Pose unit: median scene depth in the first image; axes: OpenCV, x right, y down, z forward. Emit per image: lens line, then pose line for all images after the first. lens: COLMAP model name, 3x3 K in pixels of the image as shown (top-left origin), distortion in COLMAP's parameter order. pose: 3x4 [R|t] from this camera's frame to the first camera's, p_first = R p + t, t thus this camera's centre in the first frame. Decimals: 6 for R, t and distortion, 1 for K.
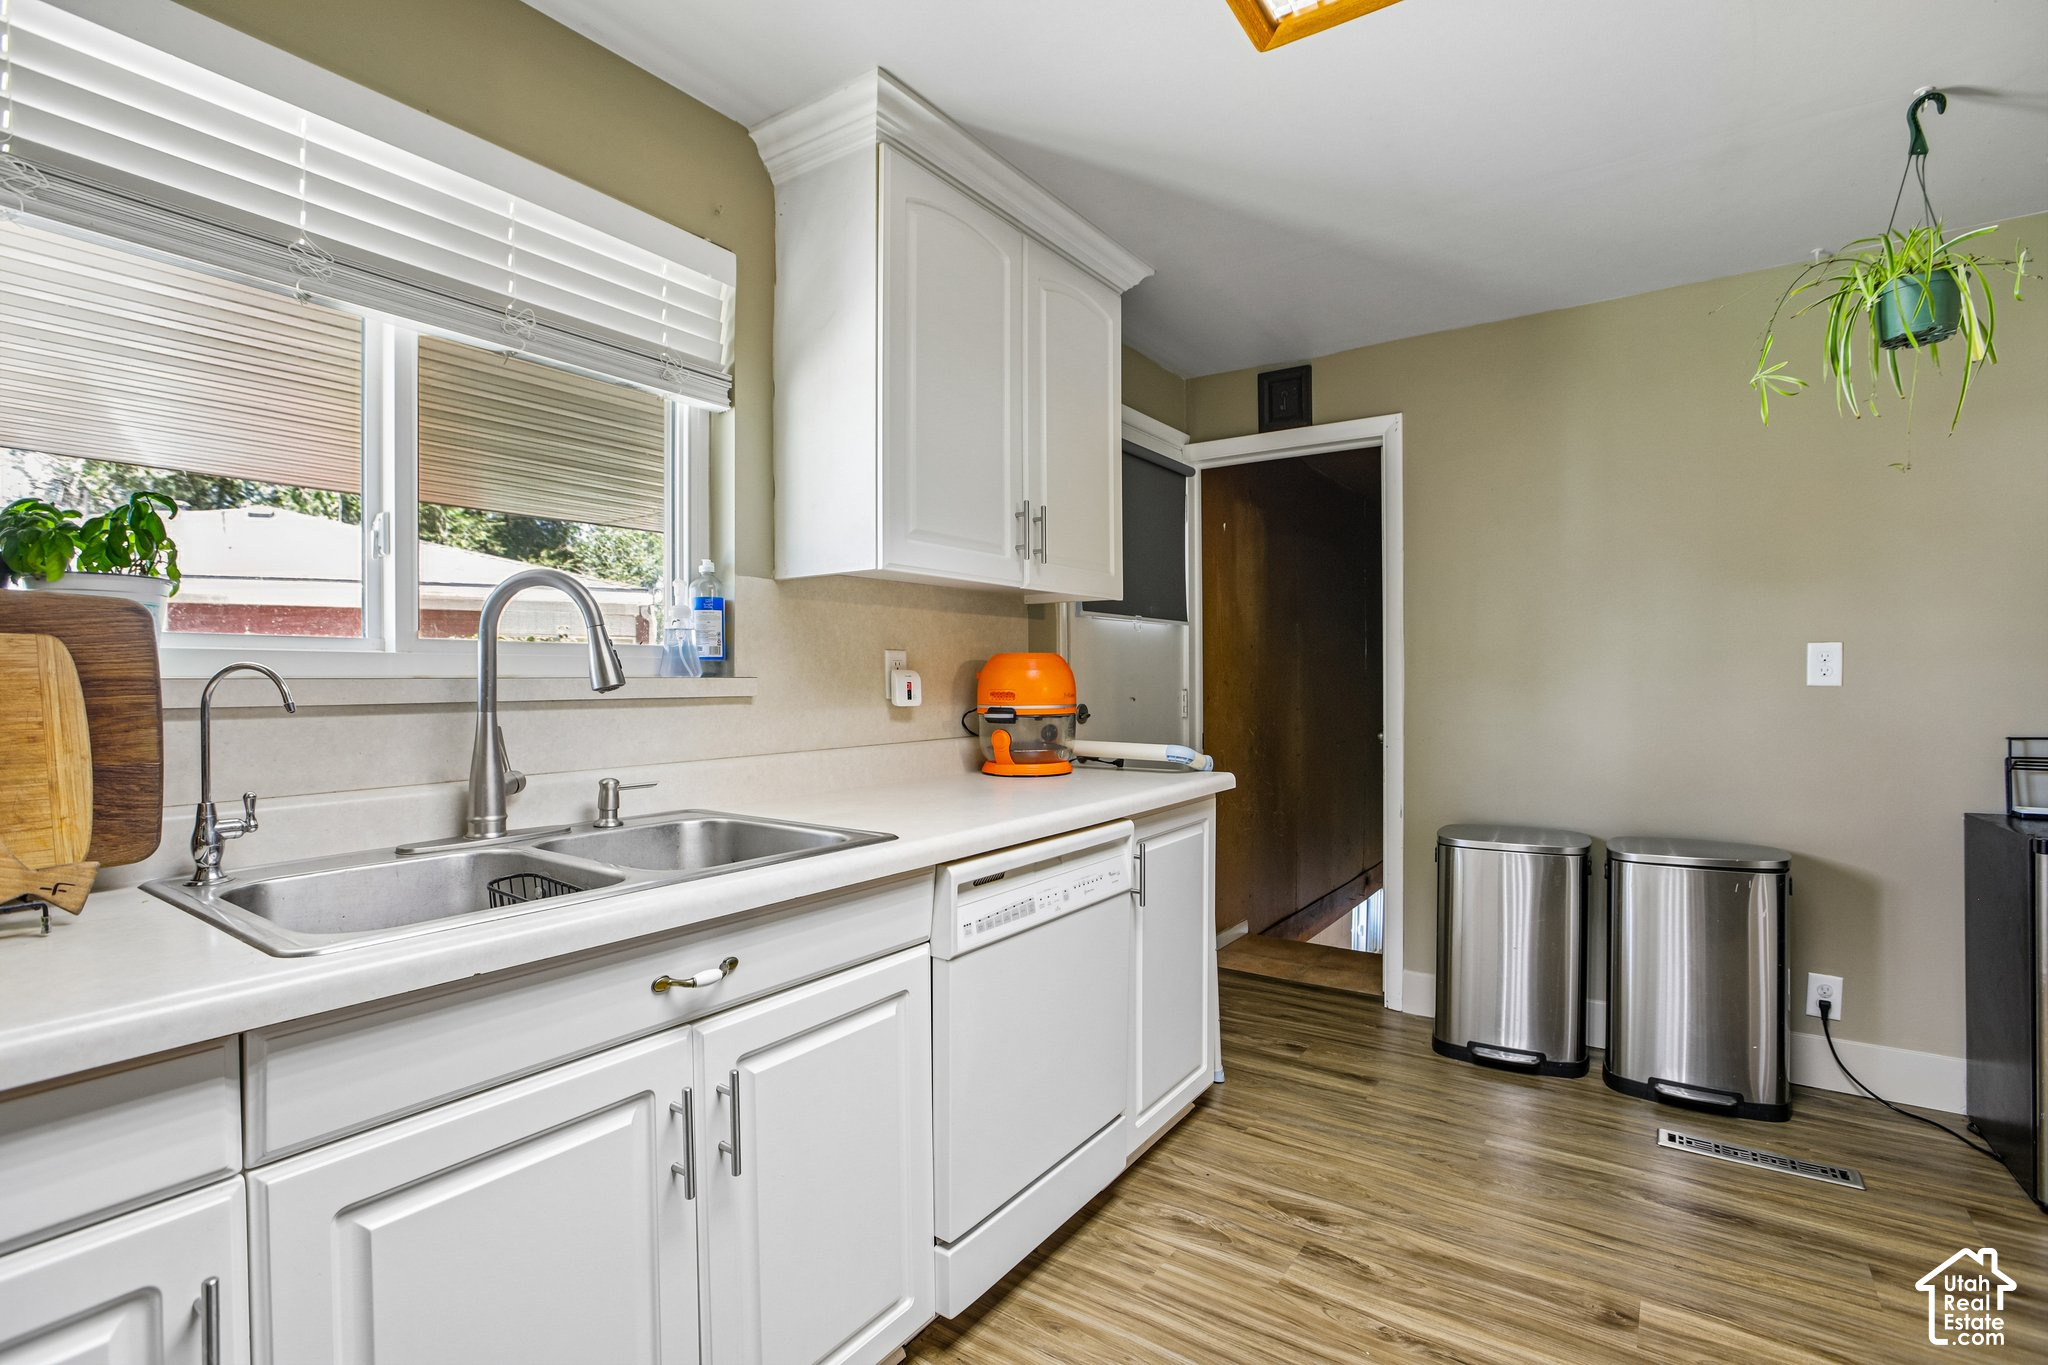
lens RADIAL K [[956.4, 0, 1024.0], [0, 956.4, 682.5], [0, 0, 1]] dist [-0.064812, 0.041720]
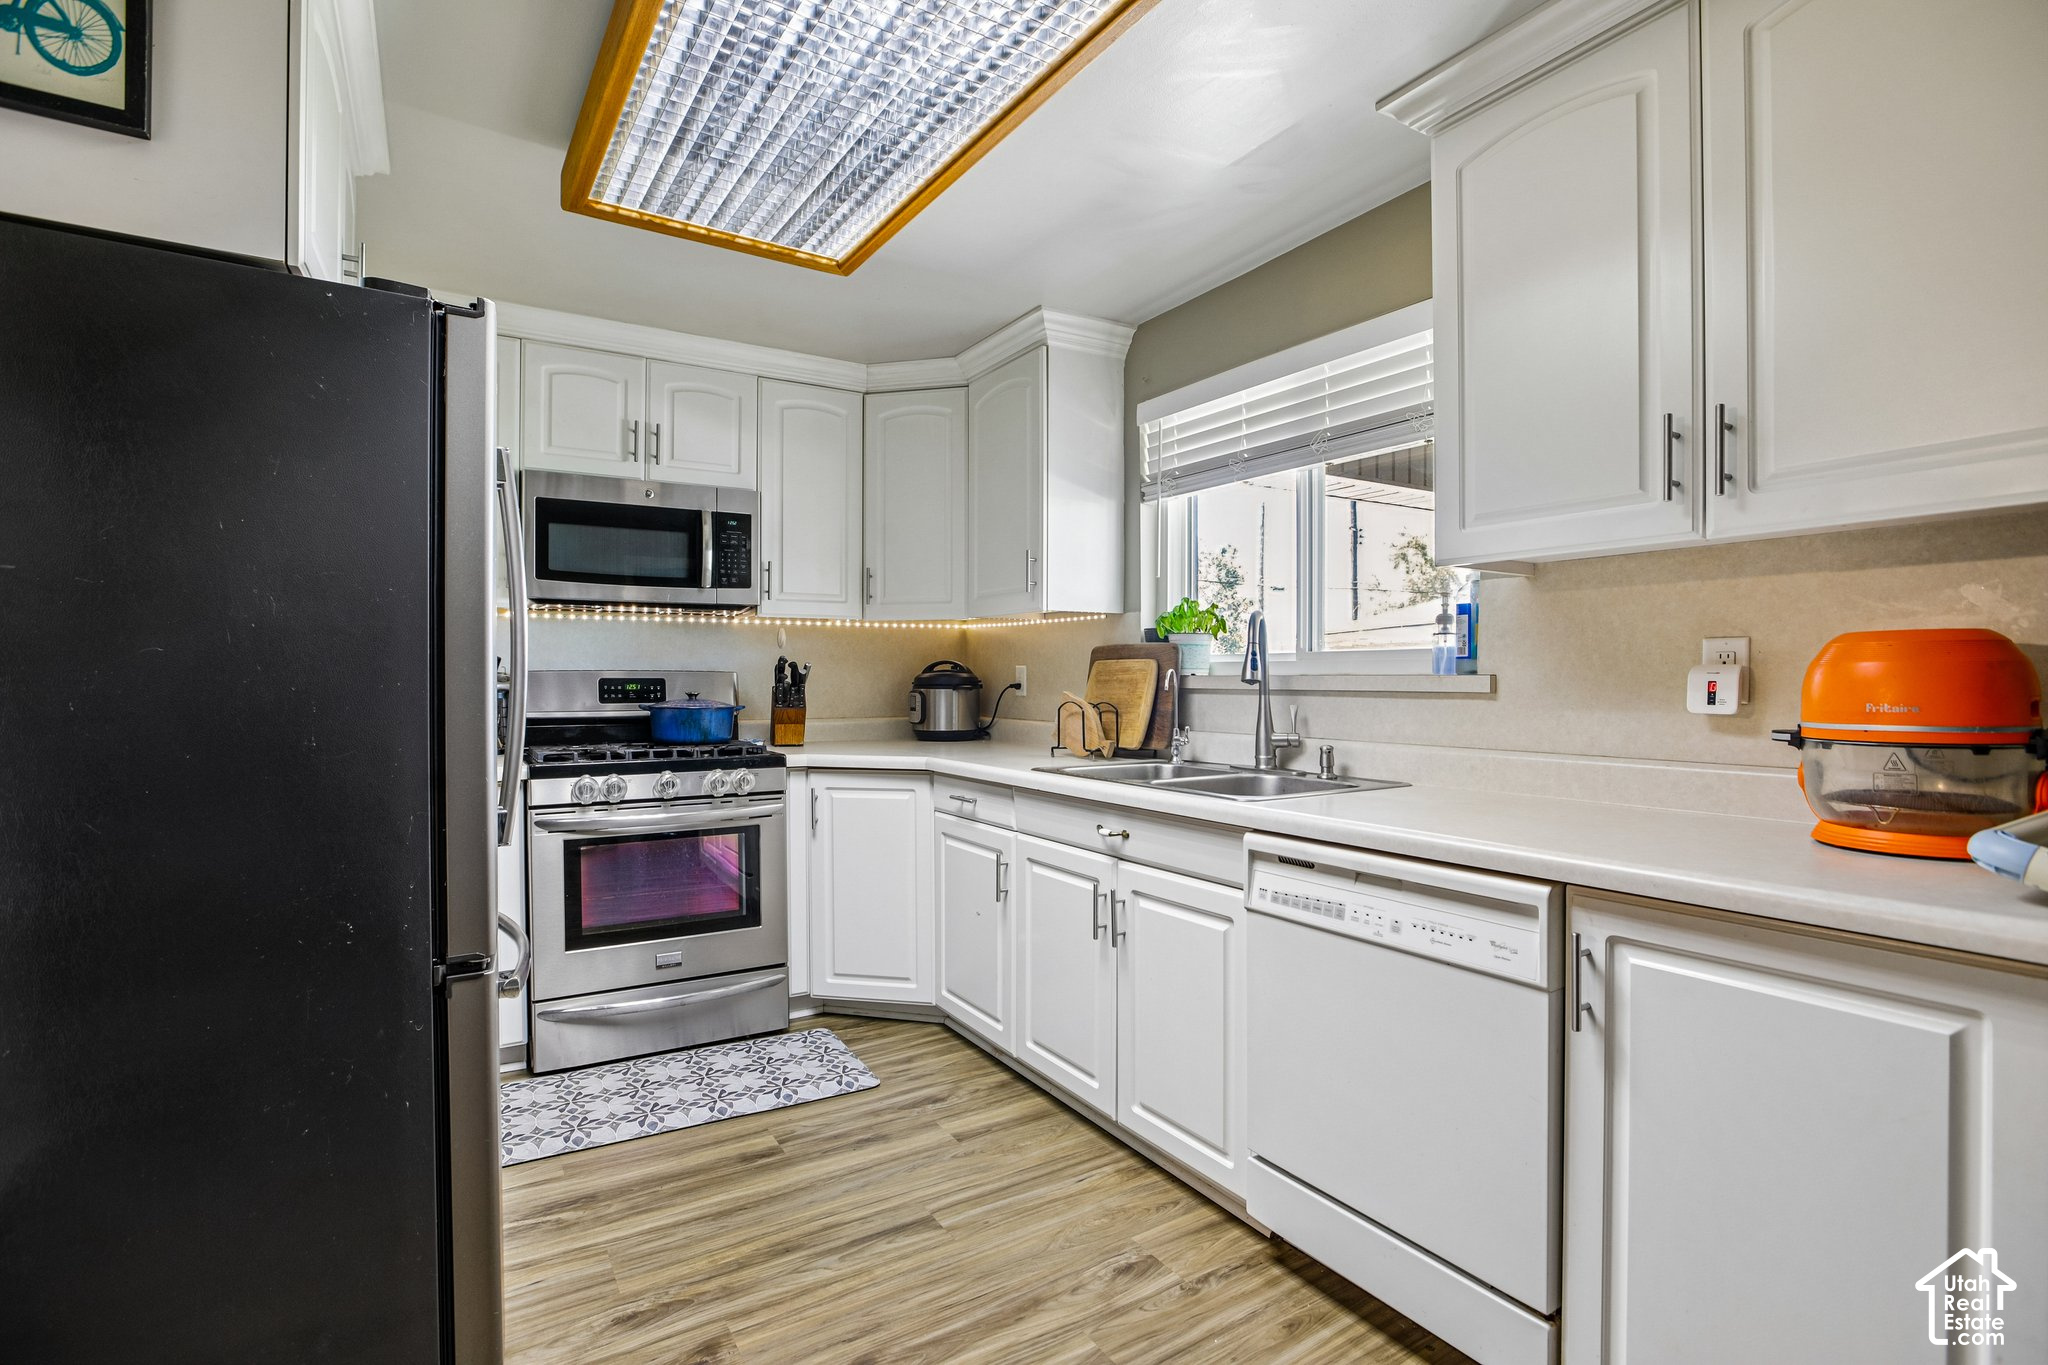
lens RADIAL K [[956.4, 0, 1024.0], [0, 956.4, 682.5], [0, 0, 1]] dist [-0.064812, 0.041720]
pose [[-0.387636, 0.006449, -0.921790, 0.910597], [-0.004112, 0.999953, 0.008725, -0.004195], [0.921803, 0.007172, -0.387591, 0.964038]]
